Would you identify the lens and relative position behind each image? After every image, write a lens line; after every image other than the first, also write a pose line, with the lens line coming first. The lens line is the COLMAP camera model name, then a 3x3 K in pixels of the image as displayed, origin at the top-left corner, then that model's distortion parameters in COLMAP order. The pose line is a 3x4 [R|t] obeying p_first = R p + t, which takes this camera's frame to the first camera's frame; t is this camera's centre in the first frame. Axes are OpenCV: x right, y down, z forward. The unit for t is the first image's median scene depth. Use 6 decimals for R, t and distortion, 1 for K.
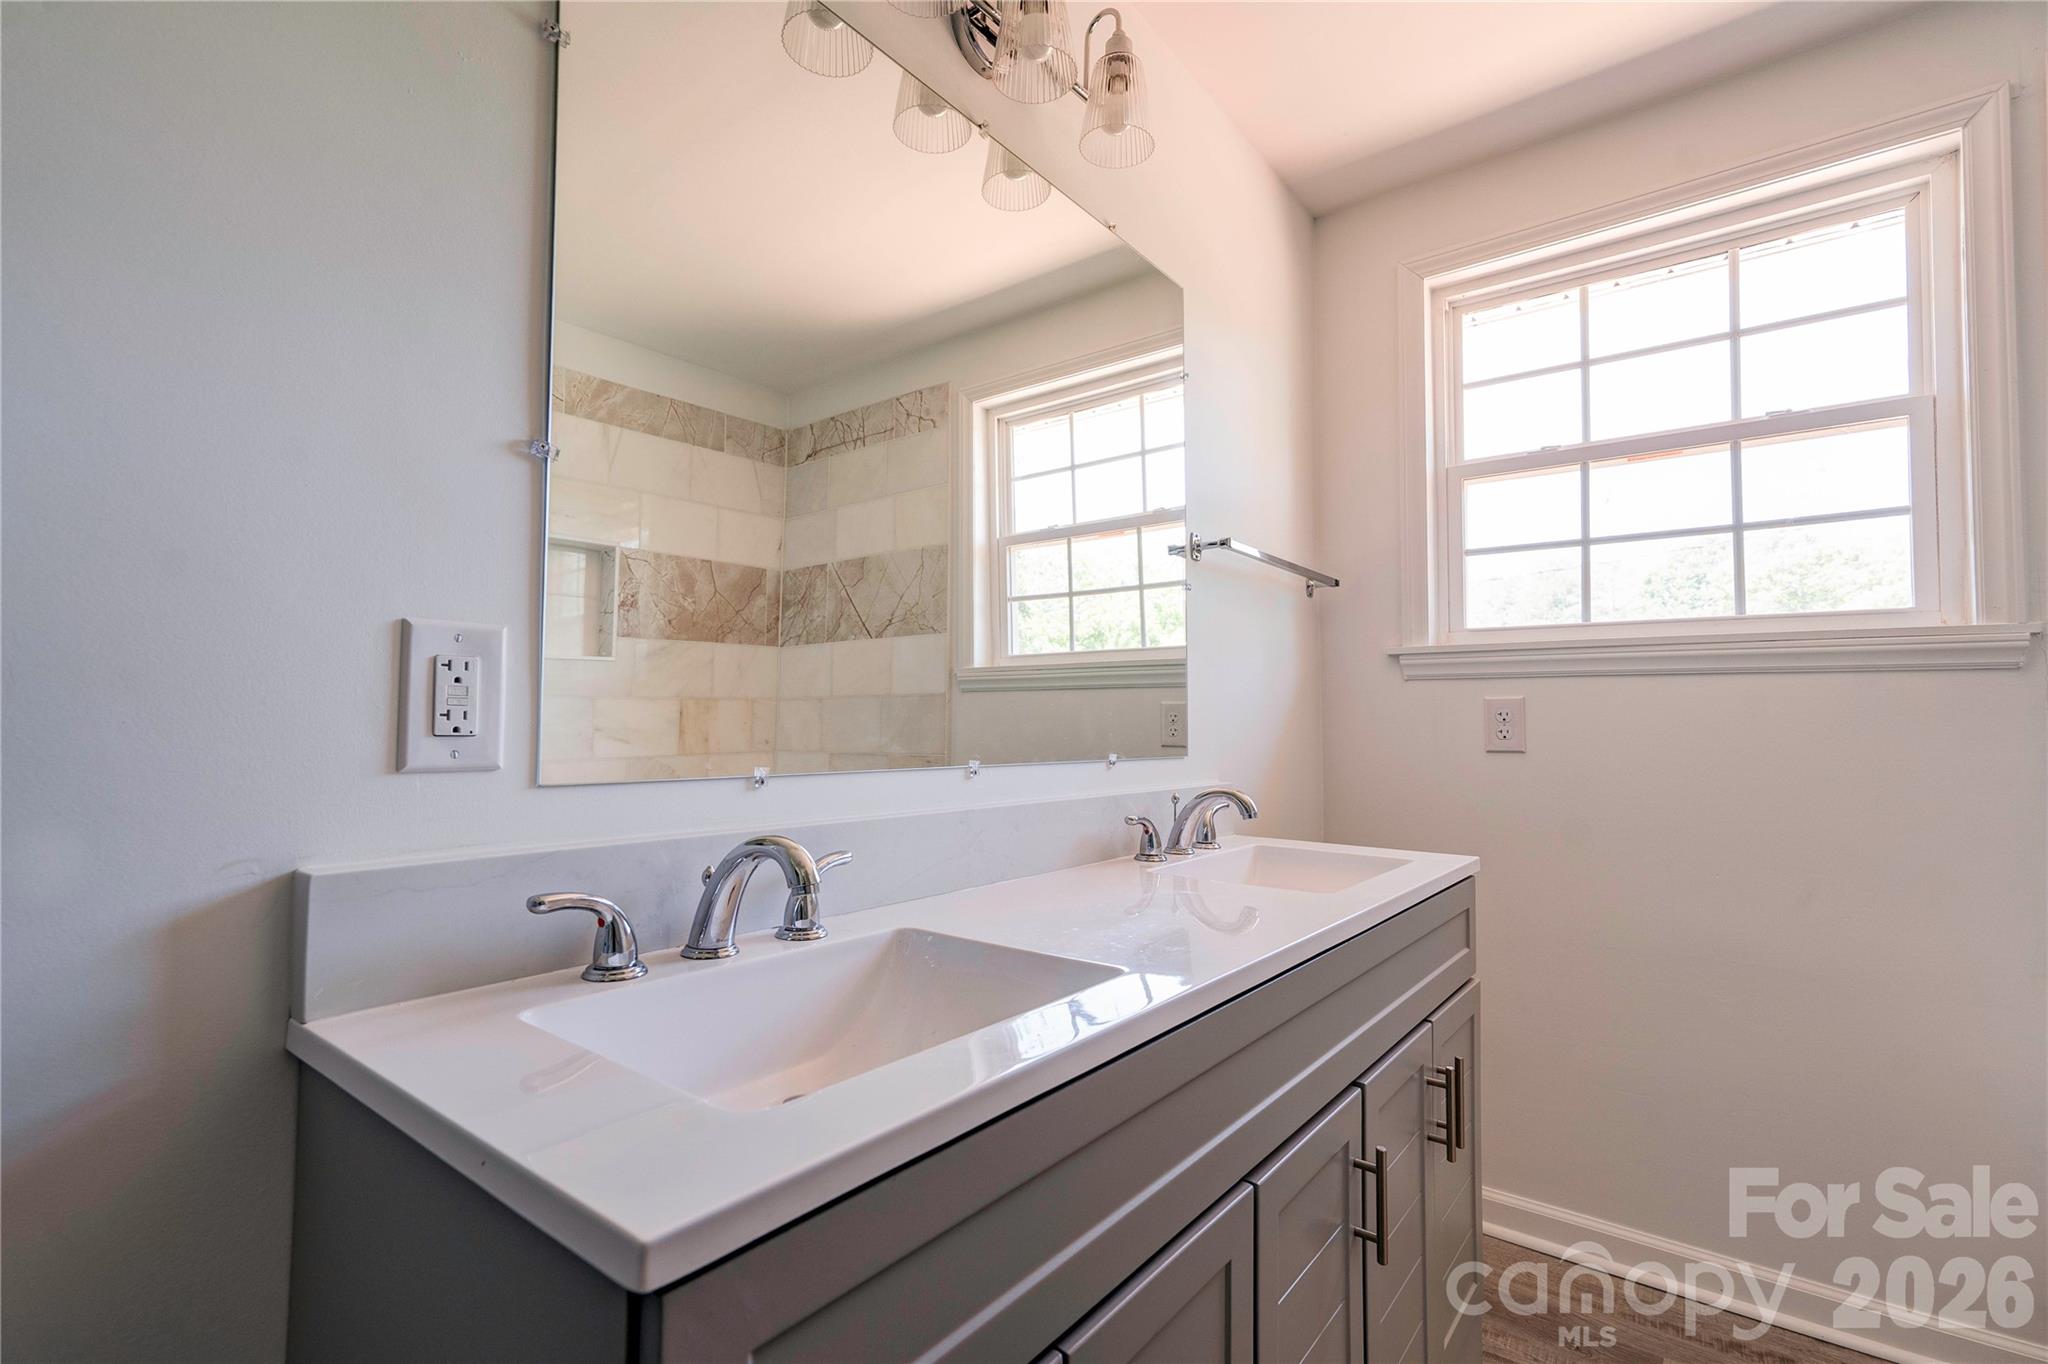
lens RADIAL K [[947.9, 0, 1015.1], [0, 947.9, 679.4], [0, 0, 1]] dist [-0.003087, 0.011661]
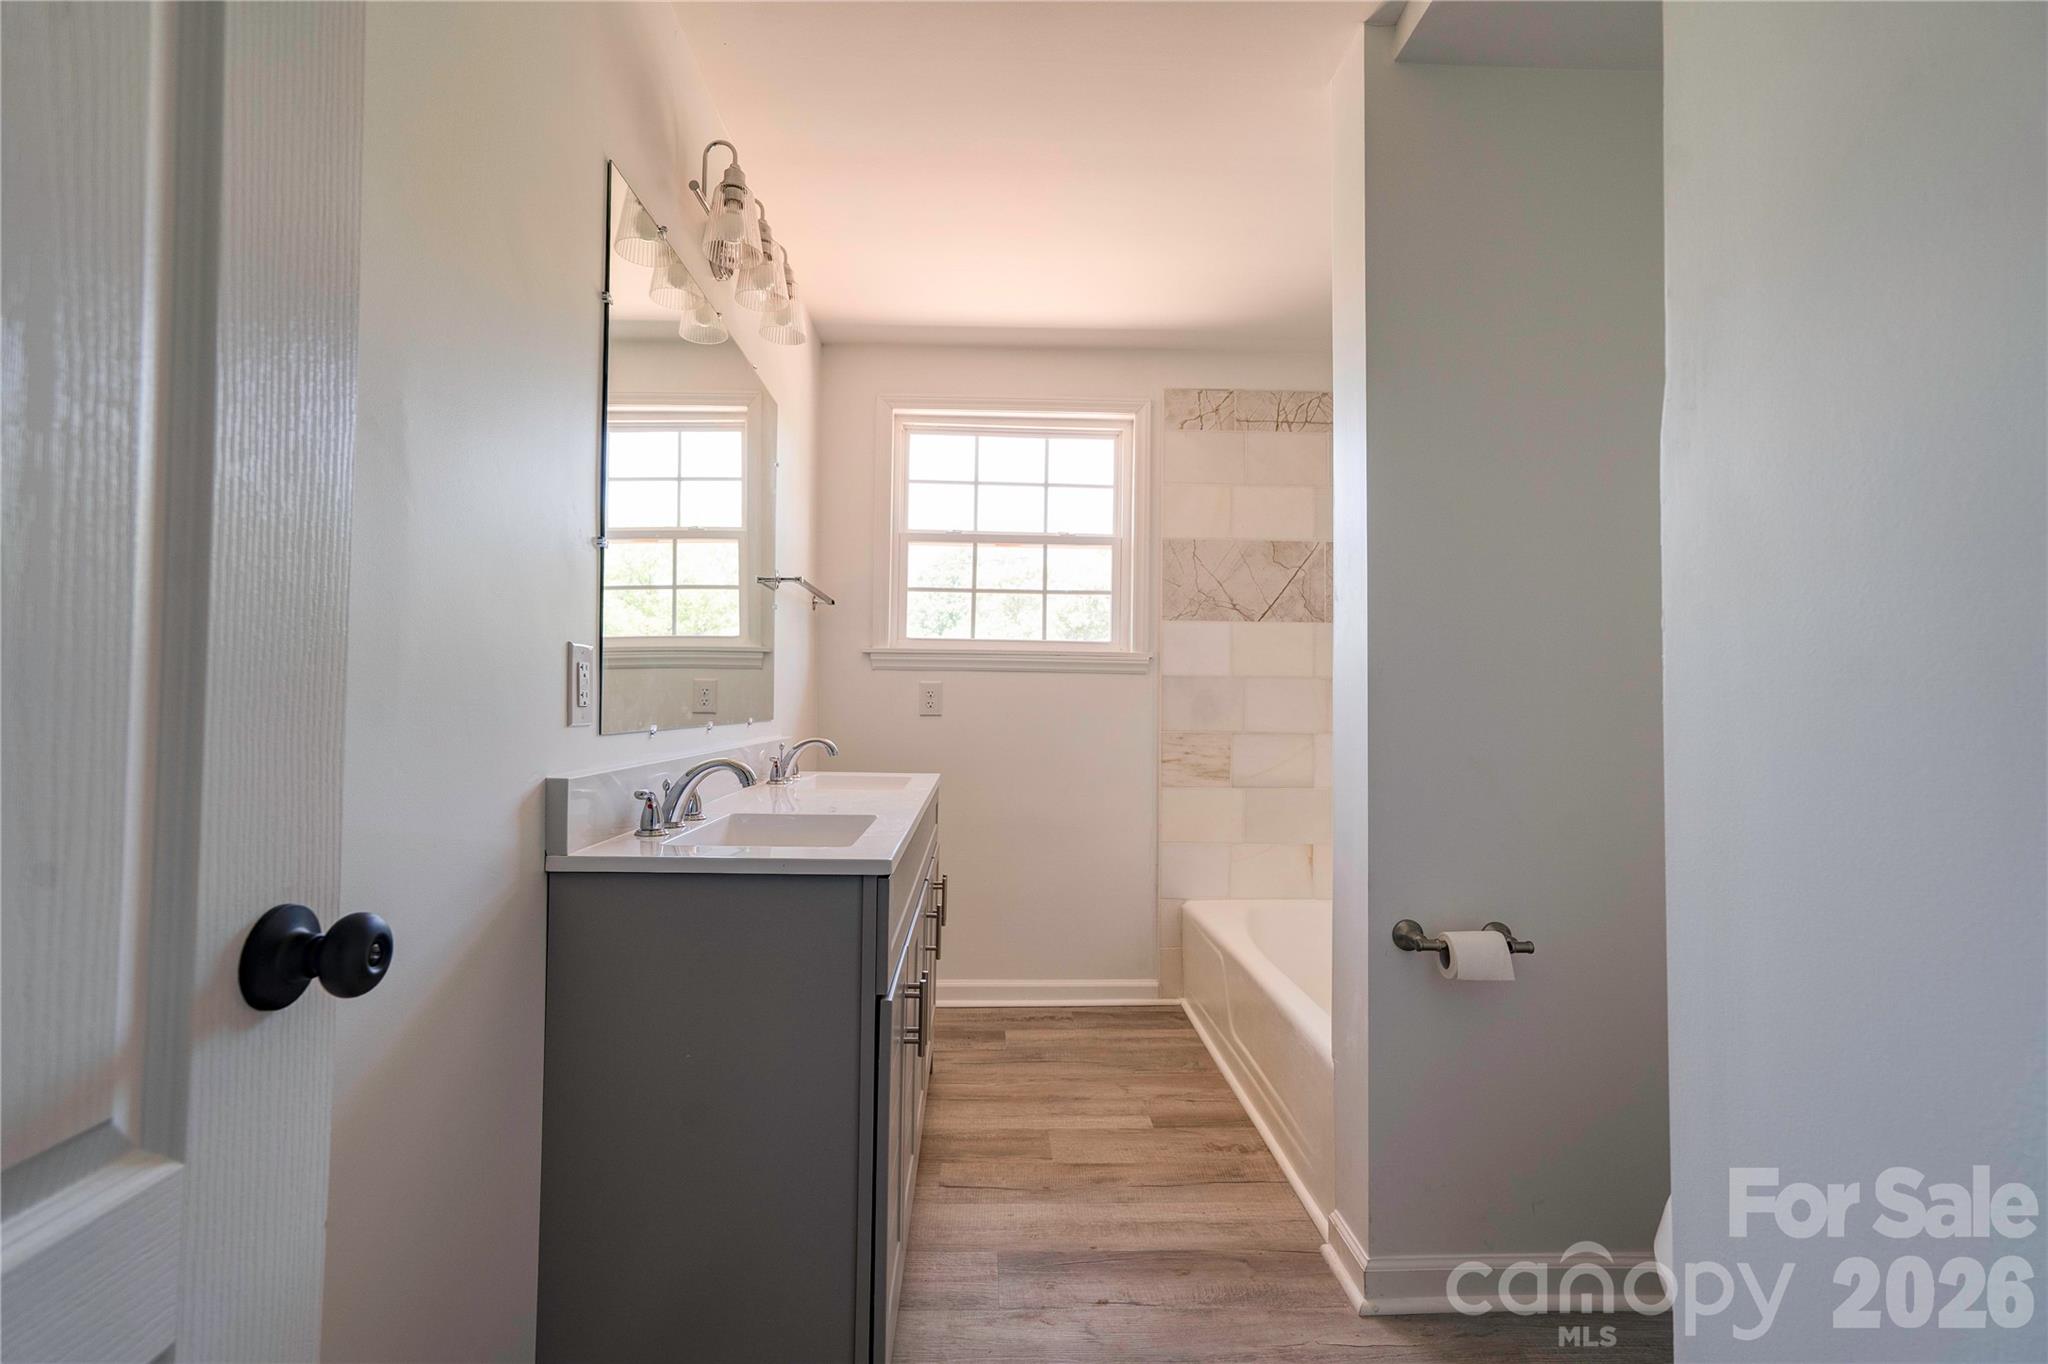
lens RADIAL K [[947.9, 0, 1026.3], [0, 947.9, 691.5], [0, 0, 1]] dist [-0.003087, 0.011661]
pose [[0.755930, 0.010641, 0.654566, -0.430604], [-0.040379, 0.998722, 0.030396, -0.021518], [-0.653406, -0.049408, 0.755394, -0.343848]]
